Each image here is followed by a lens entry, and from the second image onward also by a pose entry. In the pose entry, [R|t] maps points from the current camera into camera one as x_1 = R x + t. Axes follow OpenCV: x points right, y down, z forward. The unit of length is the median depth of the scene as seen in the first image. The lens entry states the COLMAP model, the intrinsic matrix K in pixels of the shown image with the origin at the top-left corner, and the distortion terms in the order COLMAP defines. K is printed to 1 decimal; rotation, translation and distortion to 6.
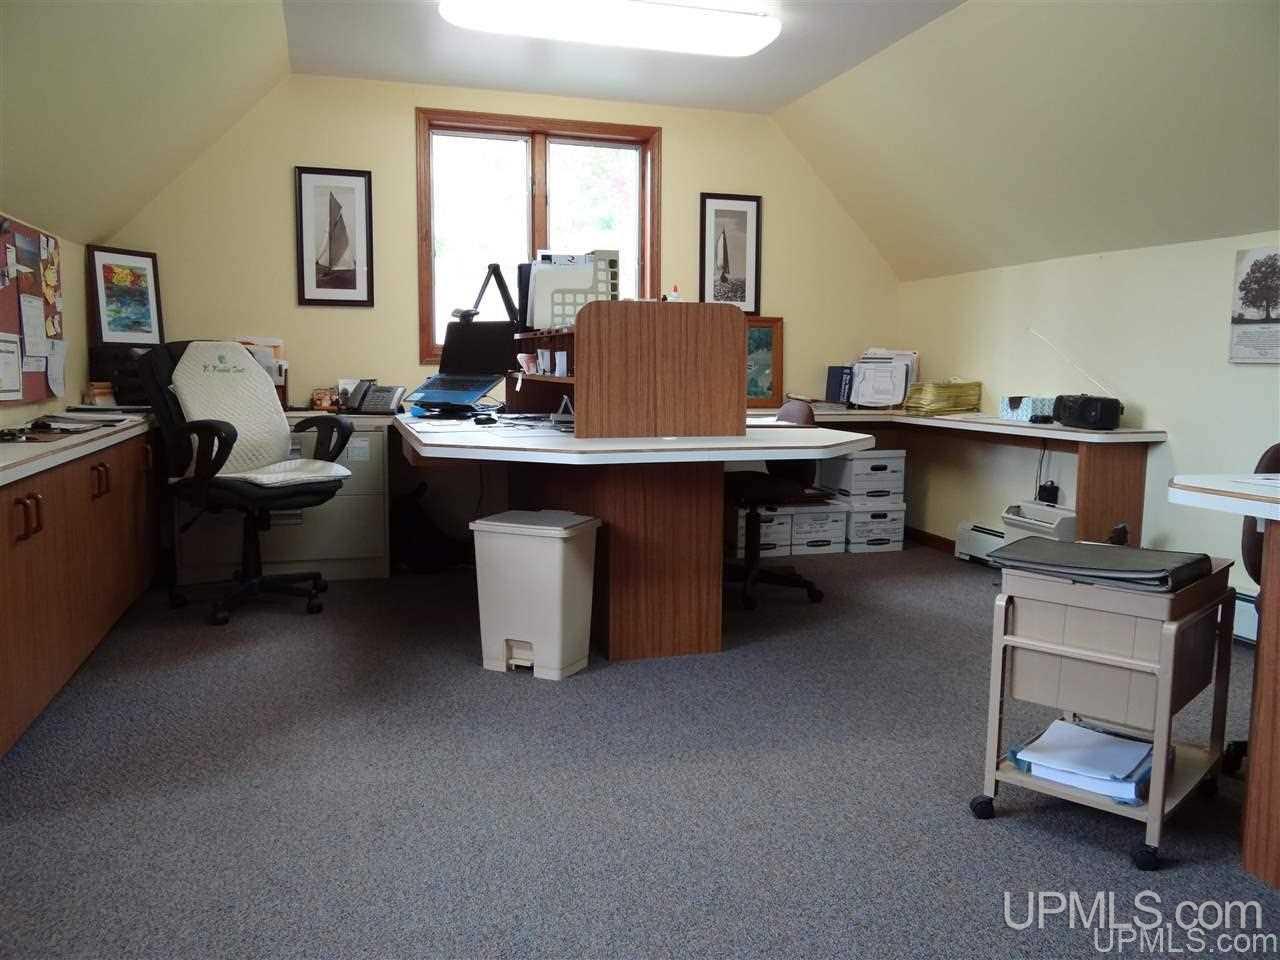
lens RADIAL K [[1013.8, 0, 640.0], [0, 1013.8, 480.0], [0, 0, 1]] dist [-0.001157, -0.002397]
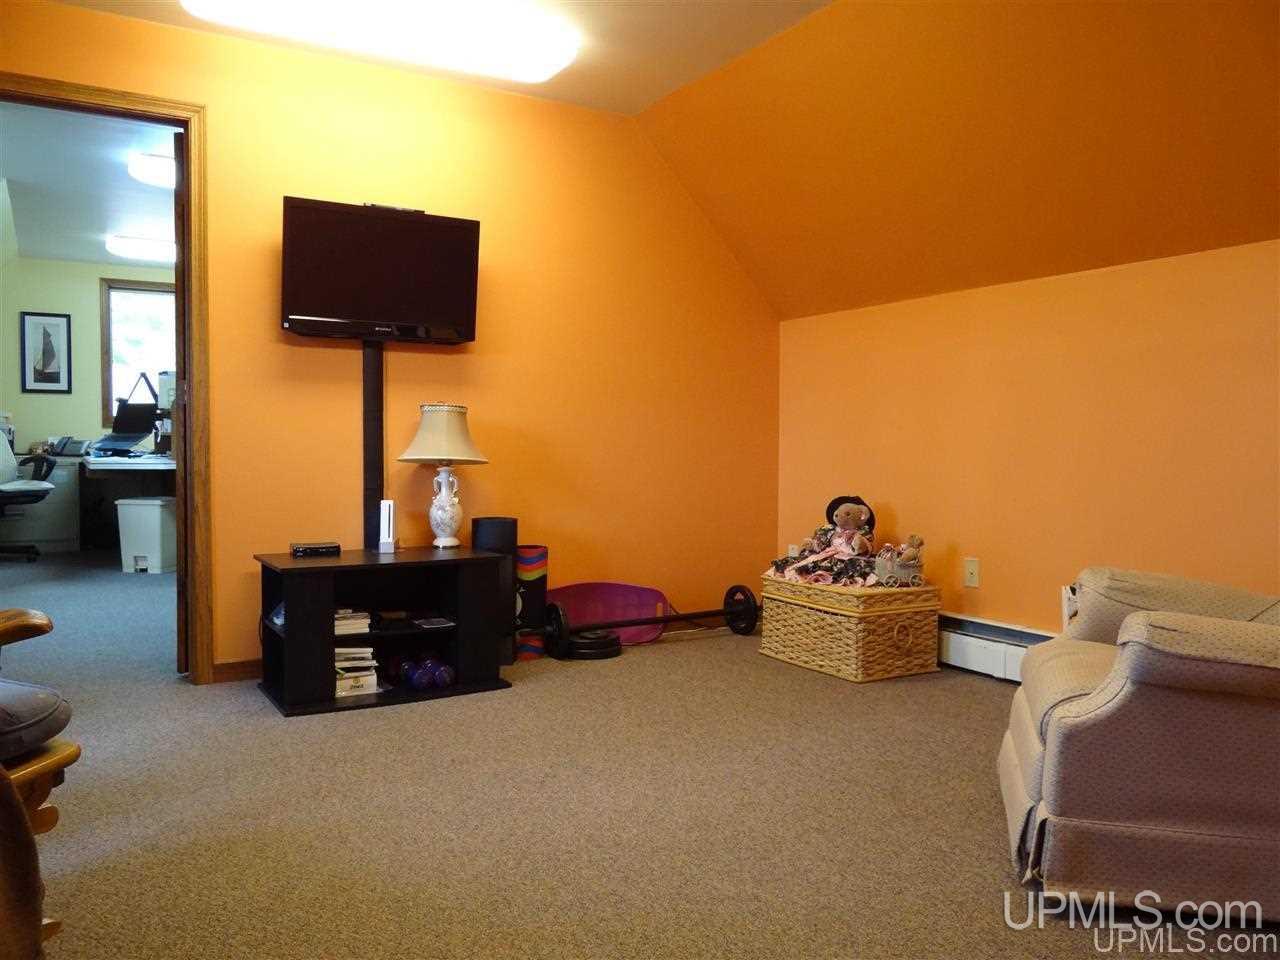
lens RADIAL K [[1013.8, 0, 640.0], [0, 1013.8, 480.0], [0, 0, 1]] dist [-0.001157, -0.002397]
pose [[0.972700, -0.015253, 0.231564, 0.280175], [0.031578, 0.997256, -0.066957, 0.121278], [-0.229907, 0.072442, 0.970513, -0.892327]]
